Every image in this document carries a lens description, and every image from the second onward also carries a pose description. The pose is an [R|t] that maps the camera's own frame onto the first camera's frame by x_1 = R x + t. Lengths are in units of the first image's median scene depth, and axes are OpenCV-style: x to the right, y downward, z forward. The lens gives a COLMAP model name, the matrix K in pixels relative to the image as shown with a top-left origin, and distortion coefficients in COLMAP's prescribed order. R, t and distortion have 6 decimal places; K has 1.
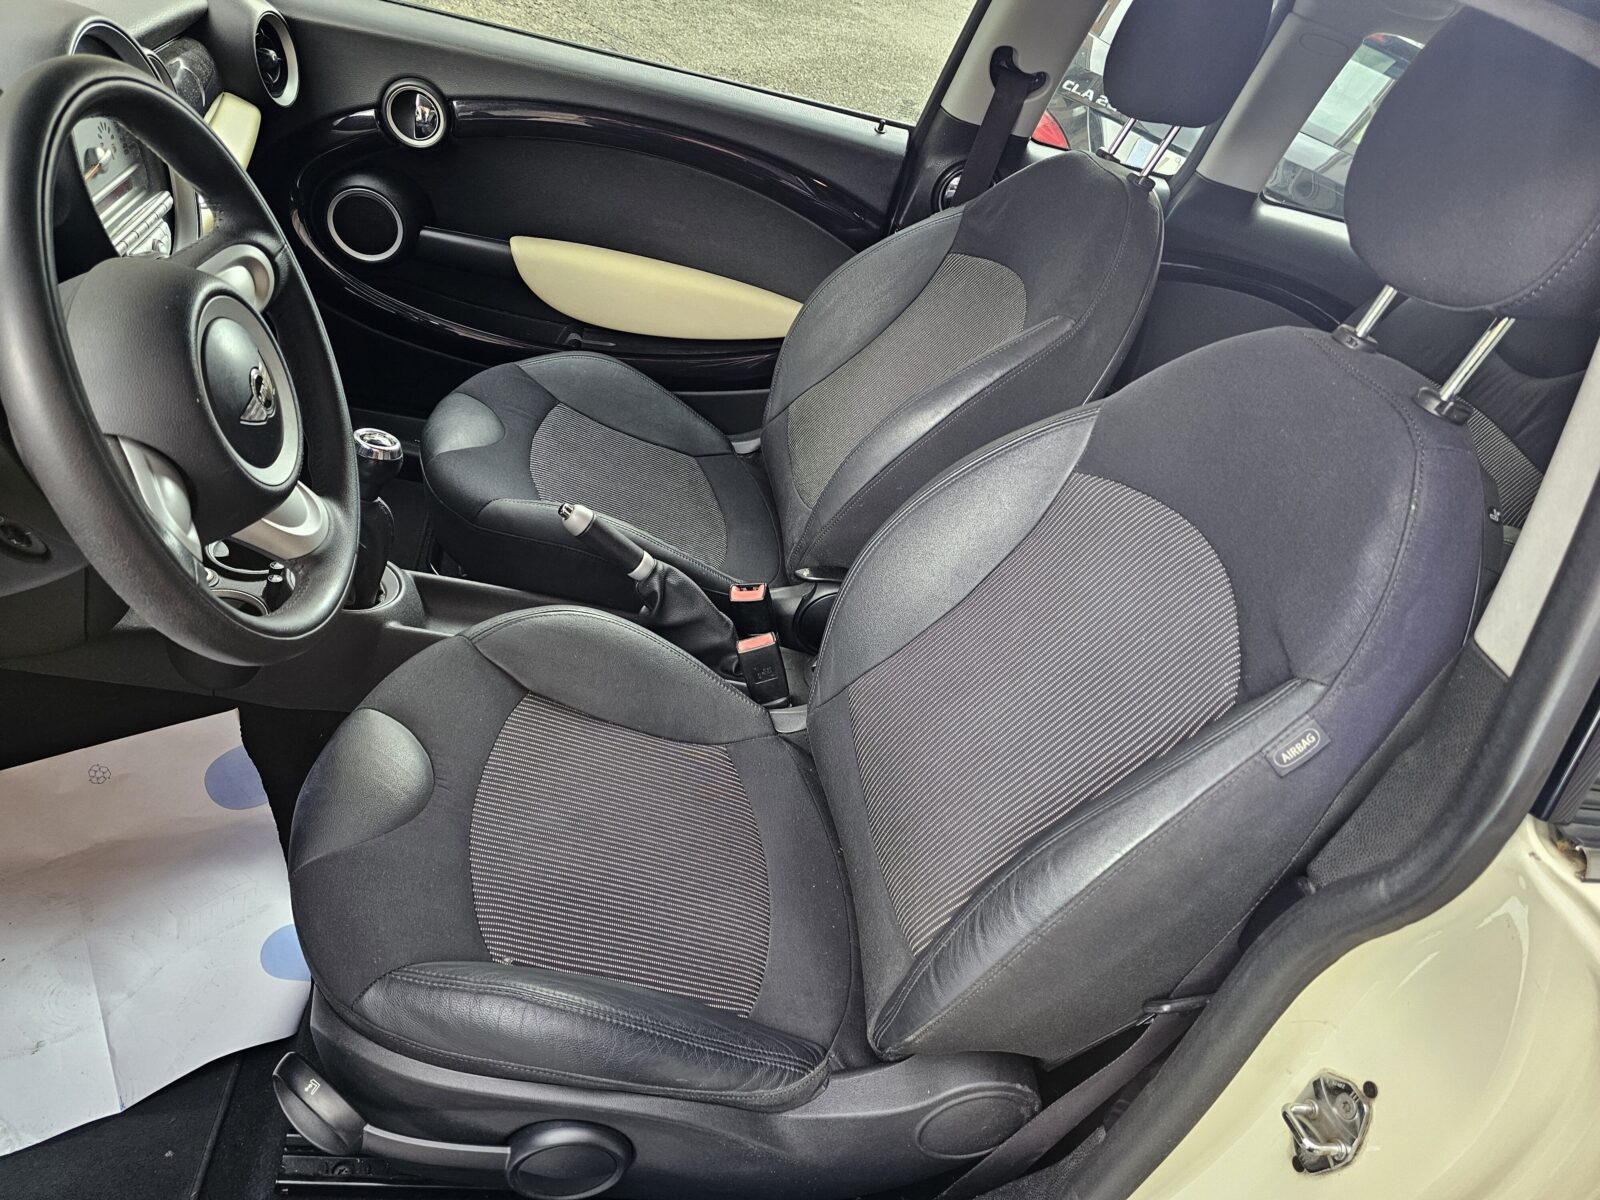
lens RADIAL K [[1094.7, 0, 800.0], [0, 1094.7, 600.0], [0, 0, 1]] dist [0.052952, -0.051101]
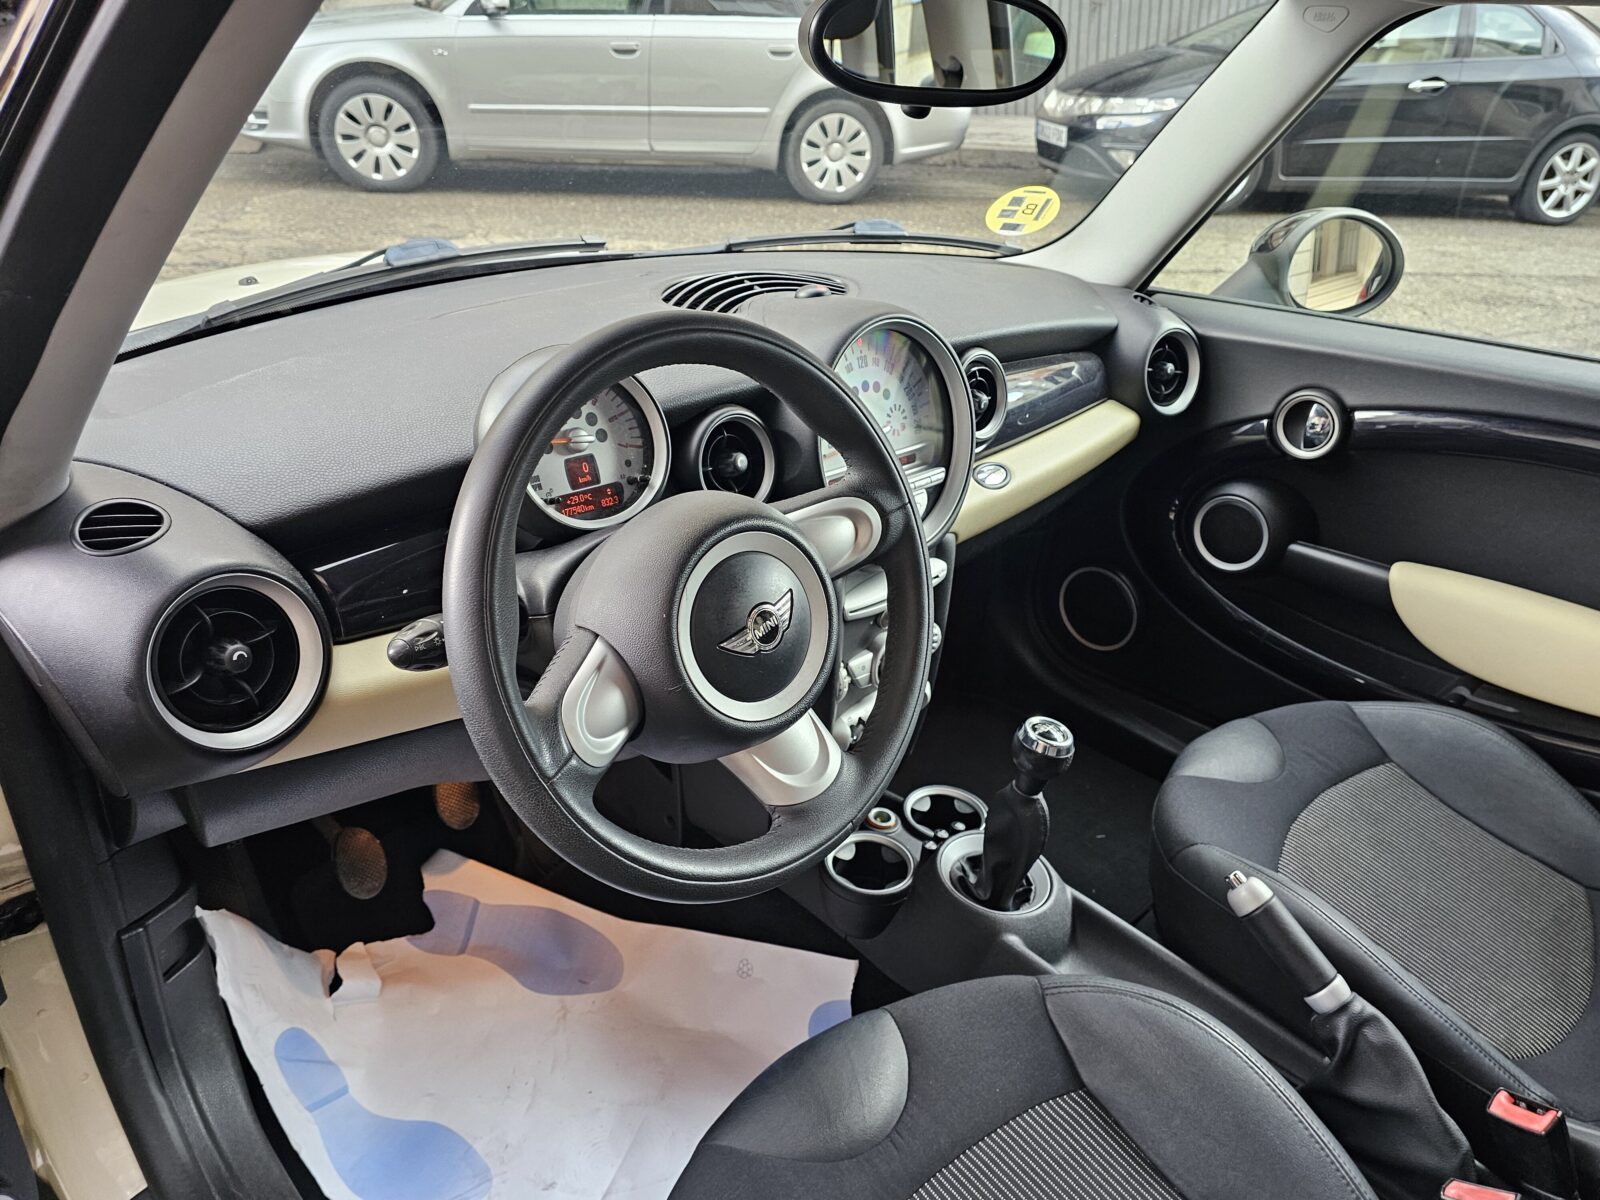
lens RADIAL K [[1094.7, 0, 800.0], [0, 1094.7, 600.0], [0, 0, 1]] dist [0.052952, -0.051101]
pose [[0.609120, 0.134329, -0.781619, 0.139461], [-0.352910, 0.928507, -0.115452, -0.053405], [0.710231, 0.346165, 0.612978, 0.203804]]
